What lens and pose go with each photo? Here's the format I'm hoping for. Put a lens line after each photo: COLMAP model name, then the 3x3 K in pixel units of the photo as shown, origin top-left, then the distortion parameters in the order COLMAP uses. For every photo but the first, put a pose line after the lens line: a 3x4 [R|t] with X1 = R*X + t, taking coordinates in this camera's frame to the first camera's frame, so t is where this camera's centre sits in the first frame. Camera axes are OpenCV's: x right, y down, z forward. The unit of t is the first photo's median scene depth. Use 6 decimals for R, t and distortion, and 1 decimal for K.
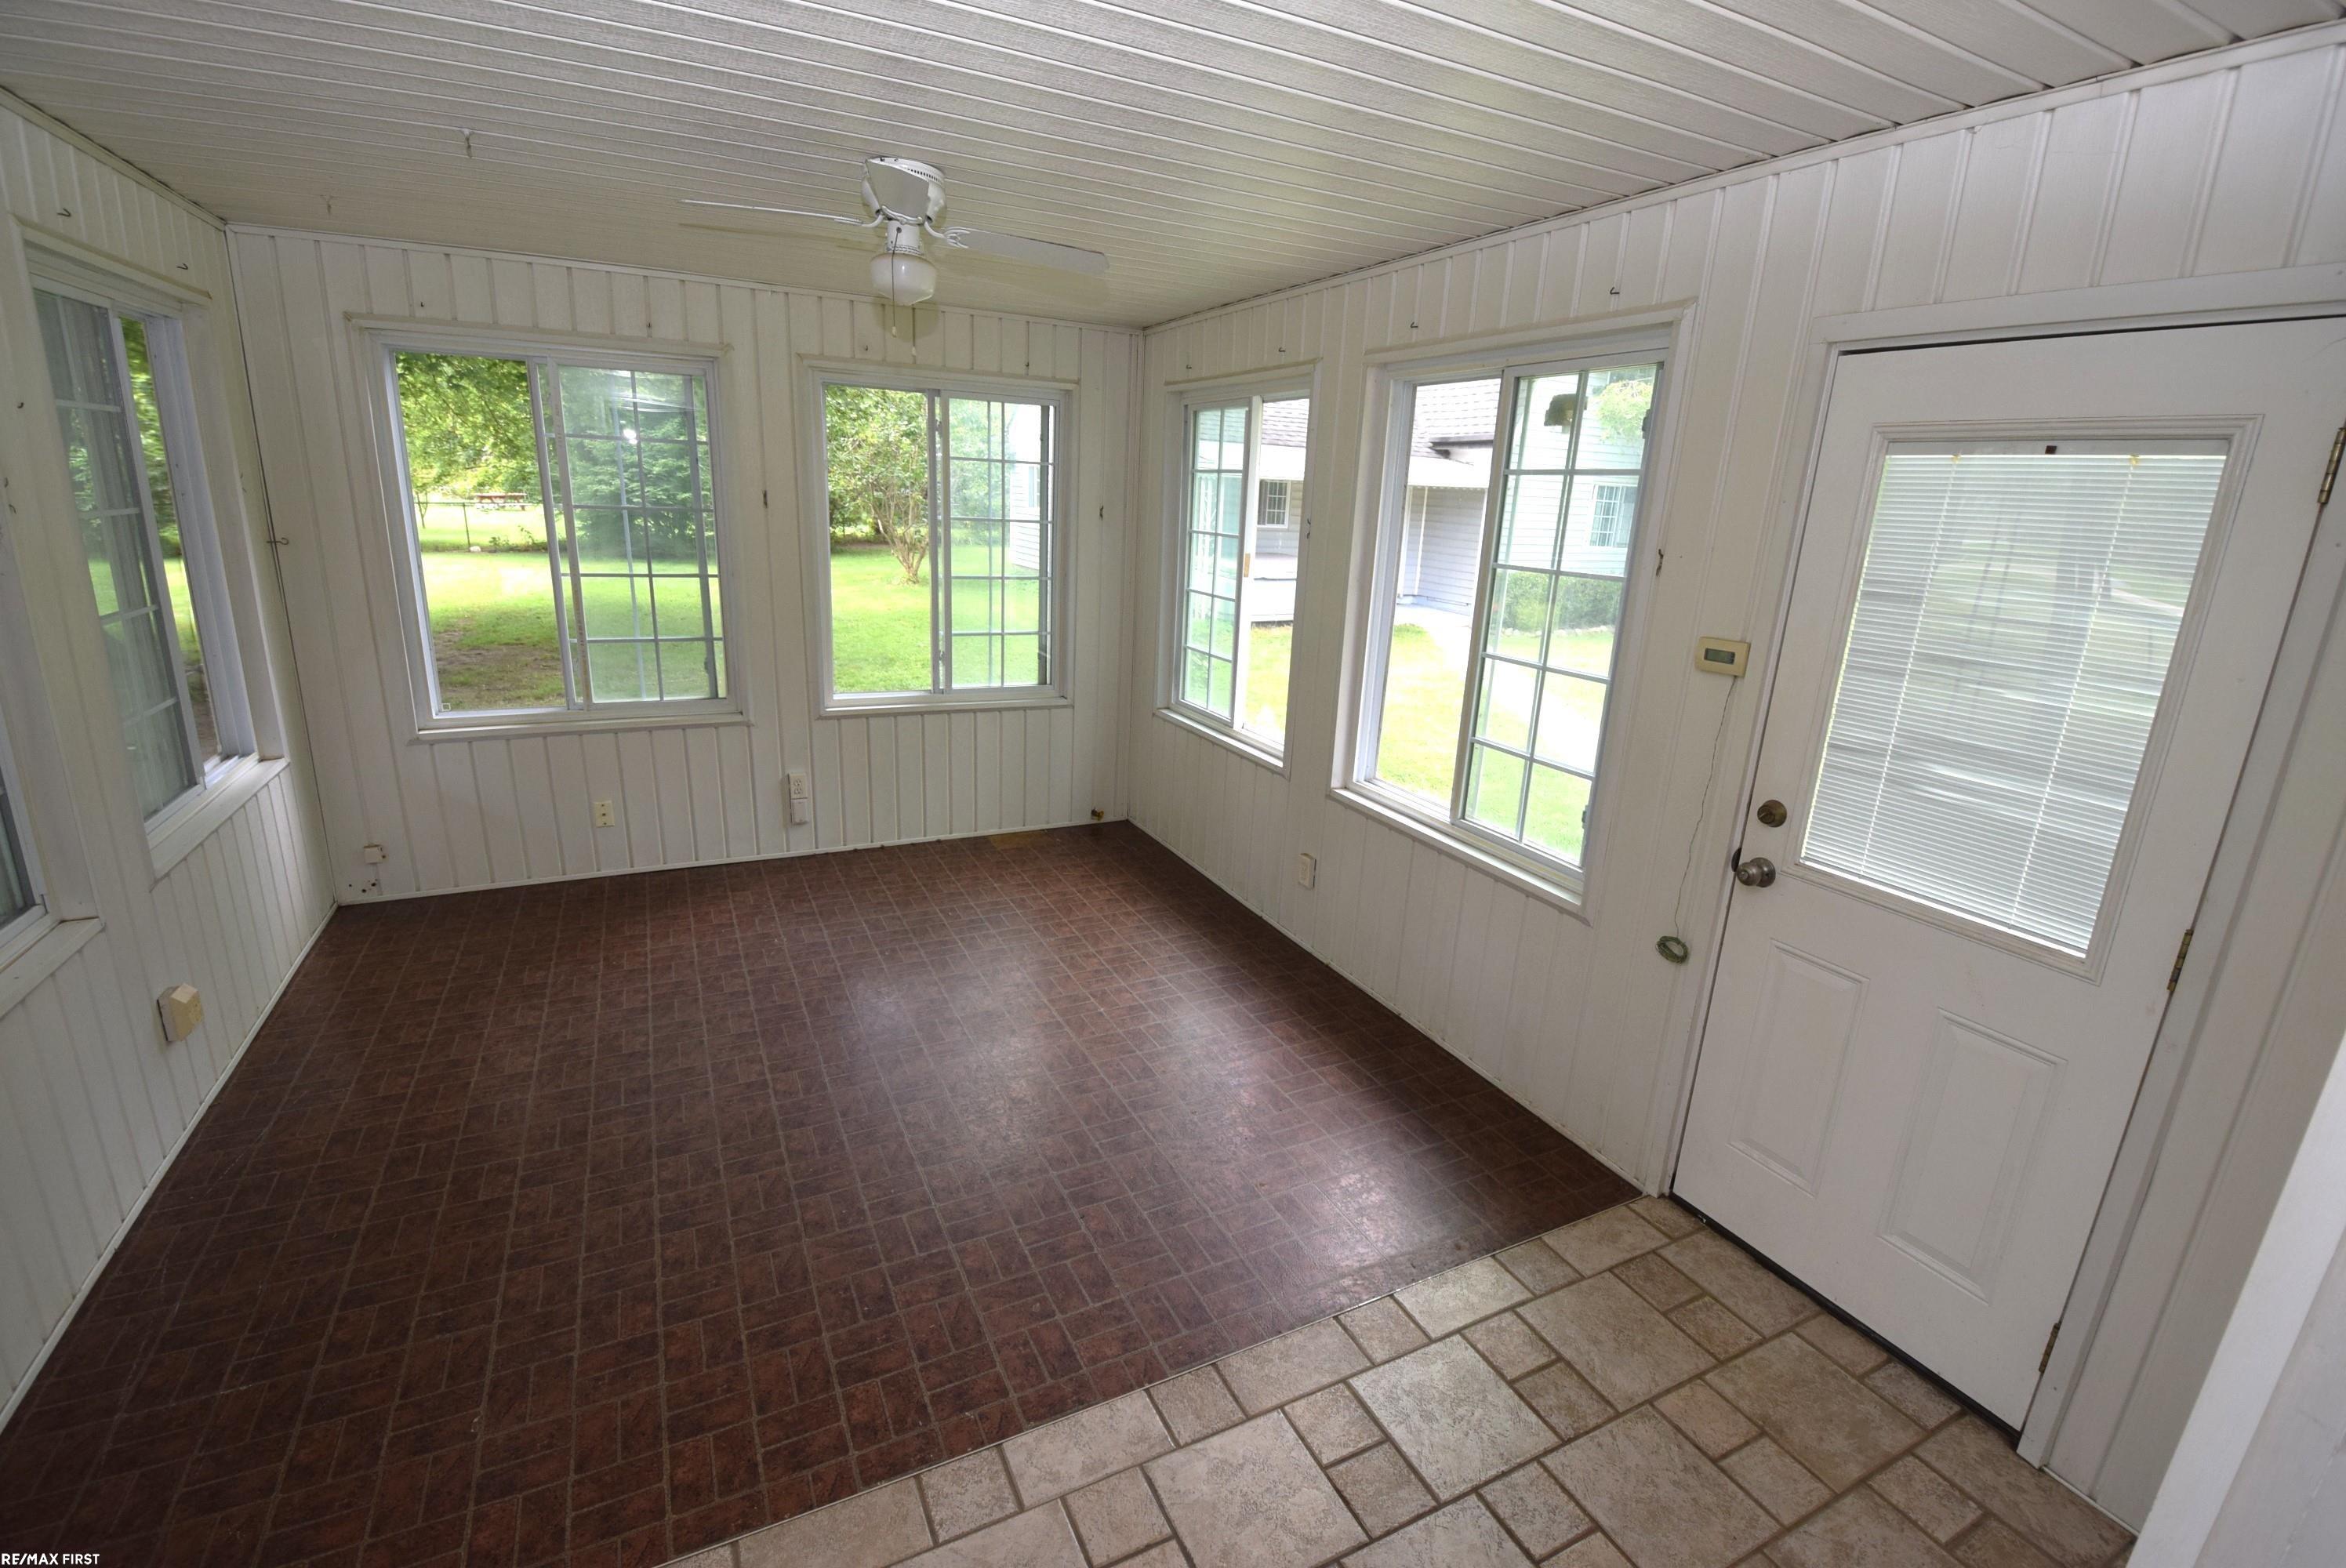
lens RADIAL K [[1019.3, 0, 1187.4], [0, 1019.3, 785.1], [0, 0, 1]] dist [0.013339, -0.023508]
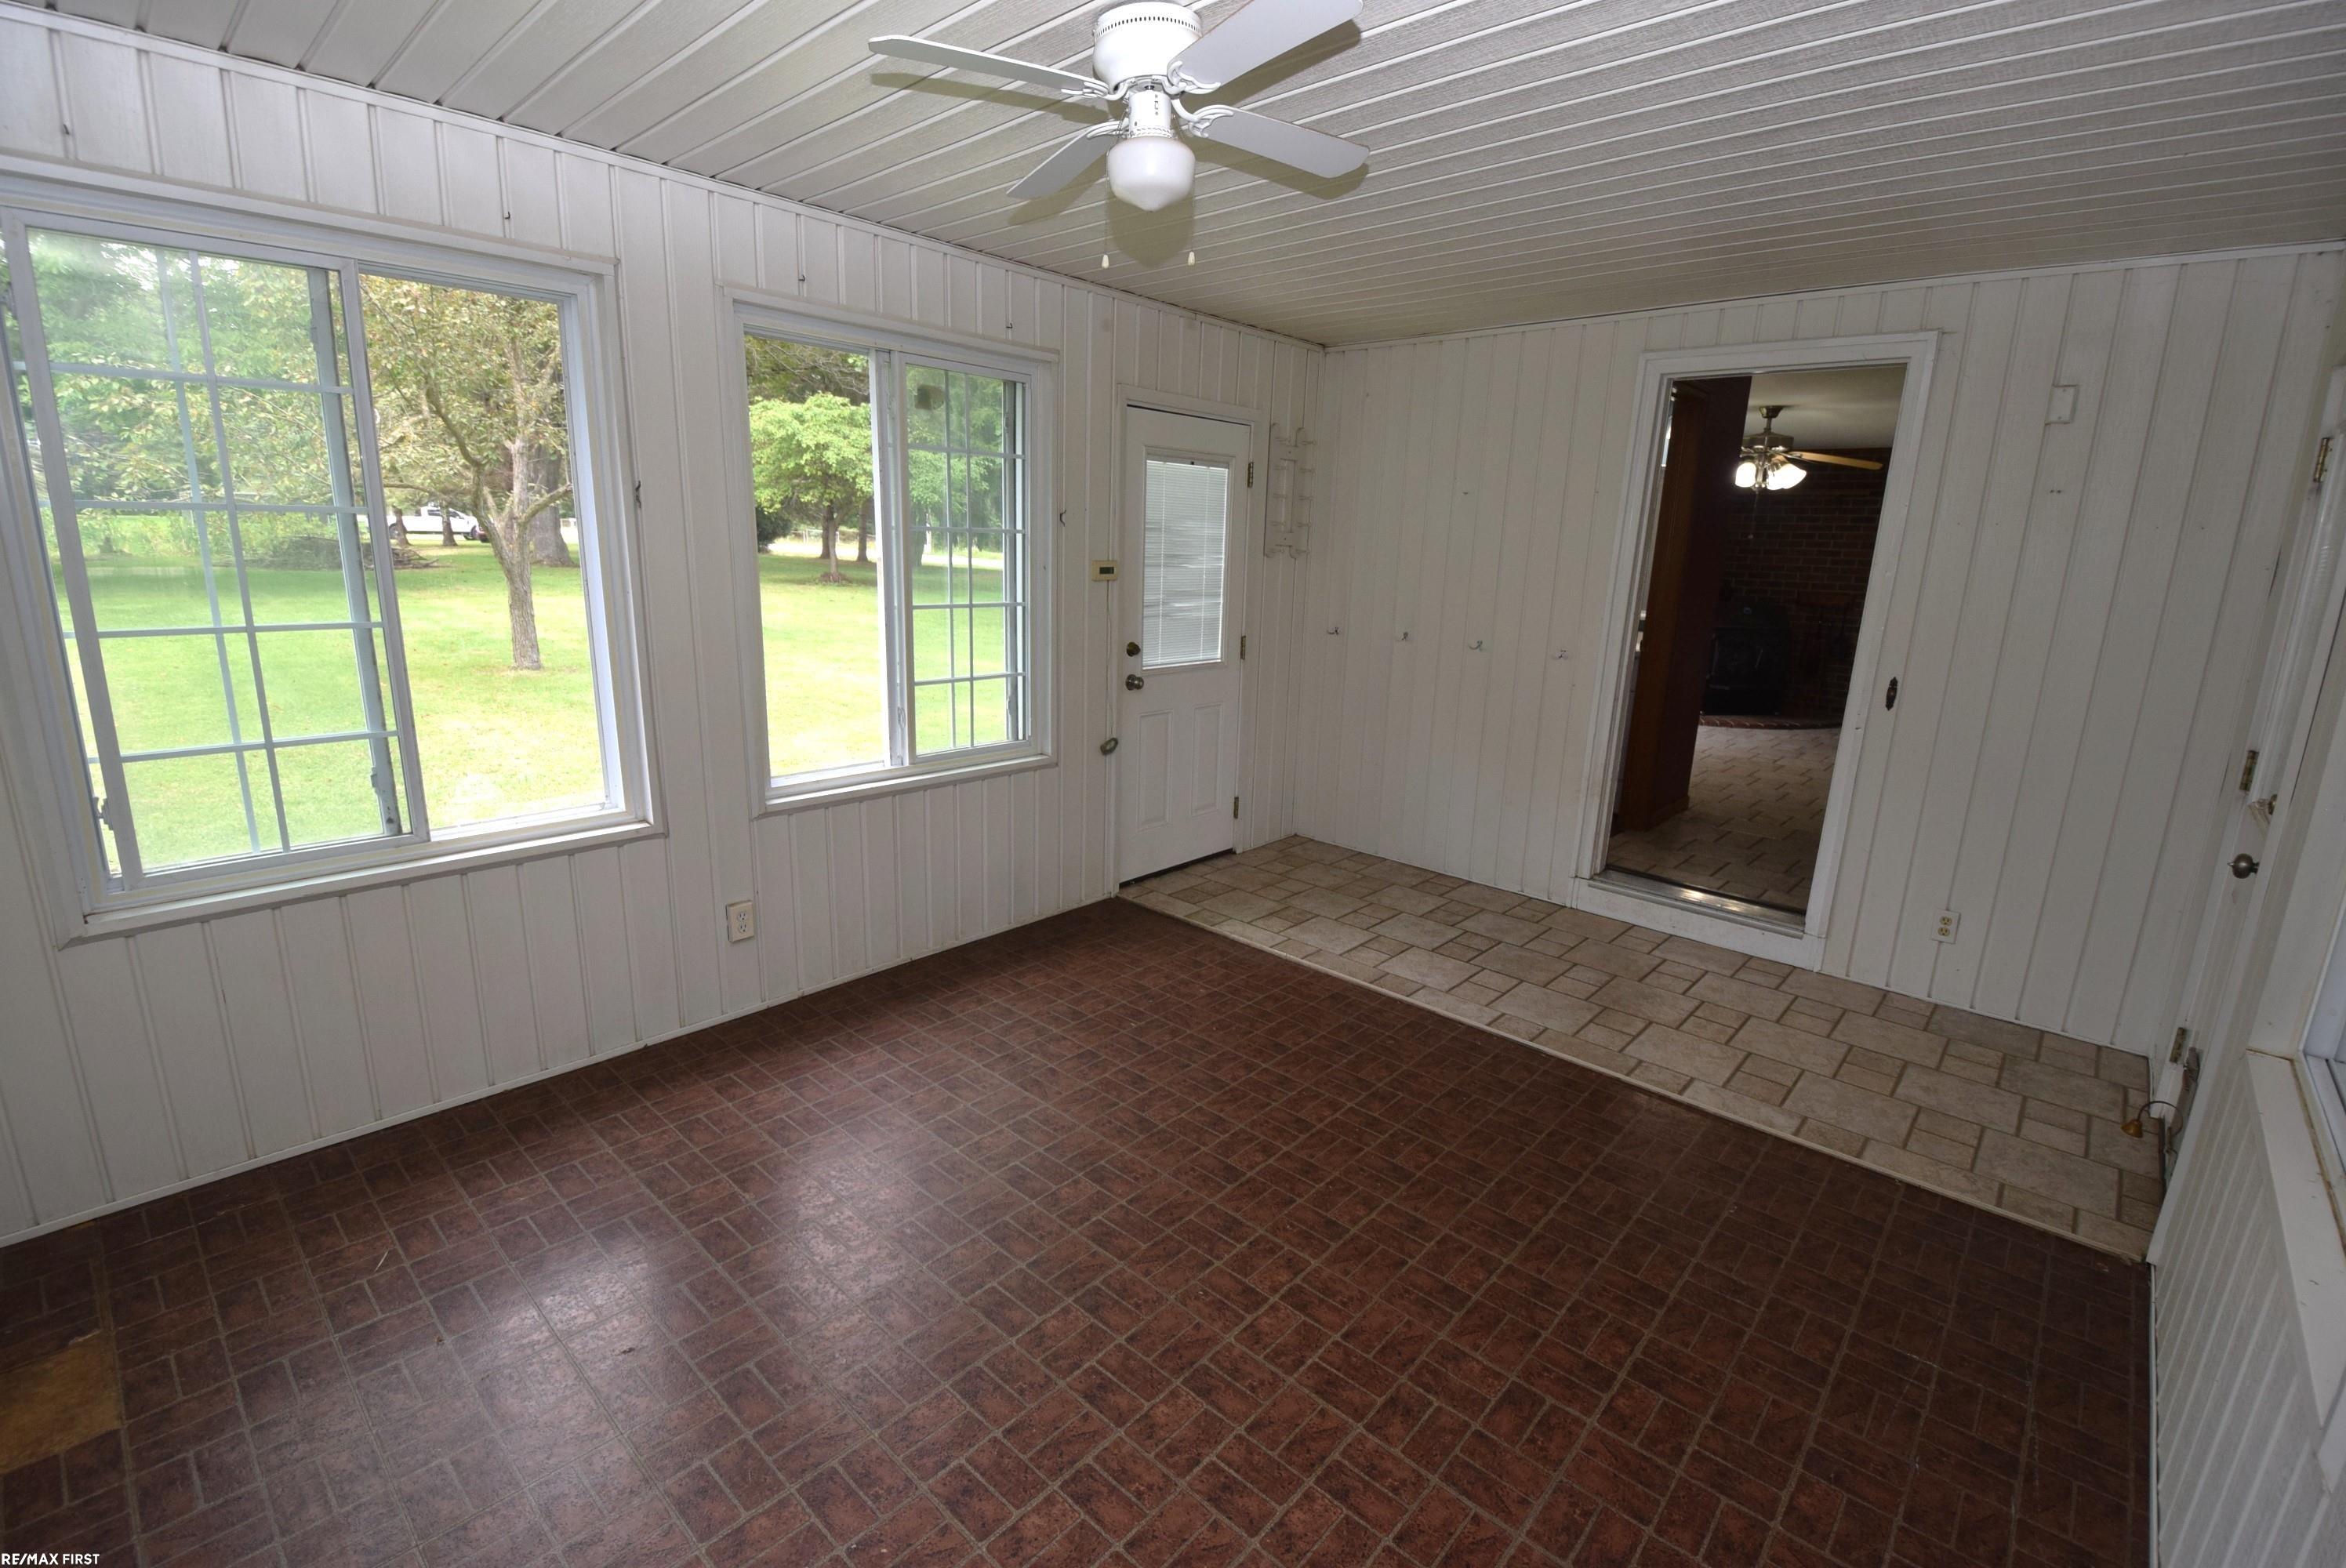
lens RADIAL K [[1034.6, 0, 1167.2], [0, 1034.6, 786.5], [0, 0, 1]] dist [0.019749, -0.024913]
pose [[-0.343431, -0.278802, 0.896842, -1.309088], [0.206827, 0.909027, 0.361791, -0.445380], [-0.916121, 0.309741, -0.254525, 1.599874]]
